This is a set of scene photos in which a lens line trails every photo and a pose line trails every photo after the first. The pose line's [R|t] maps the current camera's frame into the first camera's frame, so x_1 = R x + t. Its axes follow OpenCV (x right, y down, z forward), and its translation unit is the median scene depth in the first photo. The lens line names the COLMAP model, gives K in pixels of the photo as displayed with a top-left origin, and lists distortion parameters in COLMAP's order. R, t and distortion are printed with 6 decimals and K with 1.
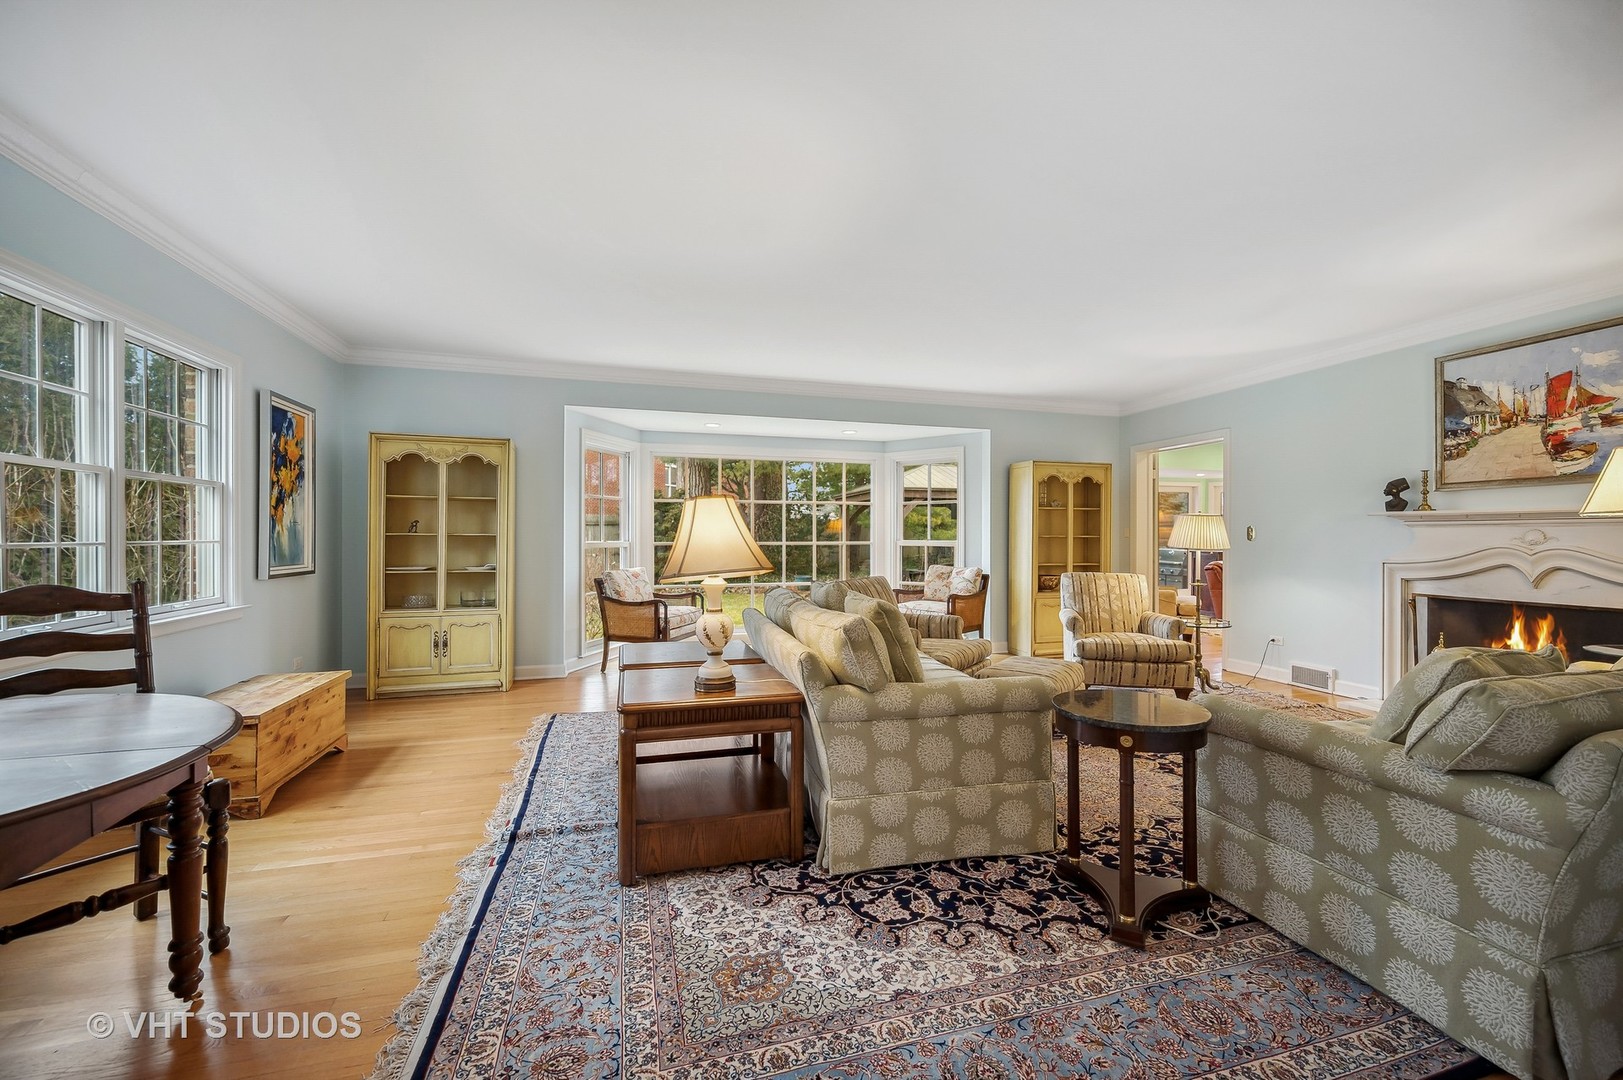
lens RADIAL K [[650.0, 0, 809.5], [0, 650.0, 544.6], [0, 0, 1]] dist [0.001742, 0.000068]
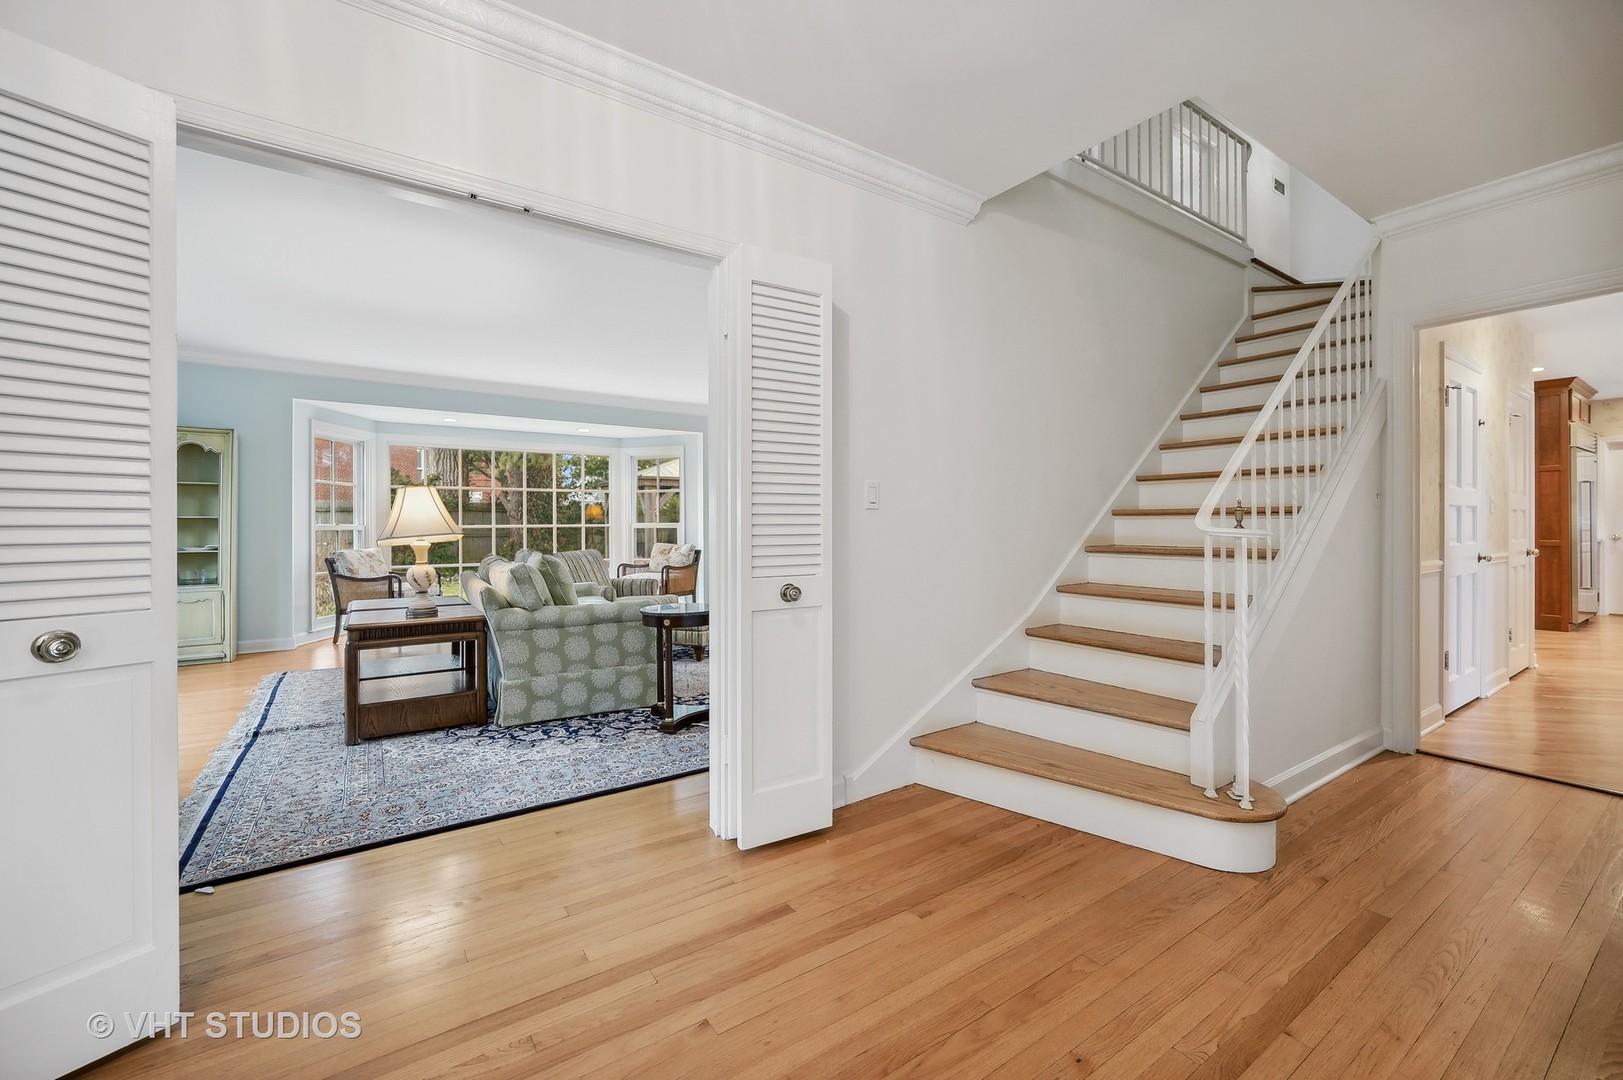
lens RADIAL K [[662.2, 0, 813.0], [0, 662.2, 524.9], [0, 0, 1]] dist [-0.001359, -0.000276]
pose [[0.950644, -0.006431, 0.310216, 0.239481], [0.010448, 0.999882, -0.011290, 0.041694], [-0.310107, 0.013974, 0.950599, -0.722007]]
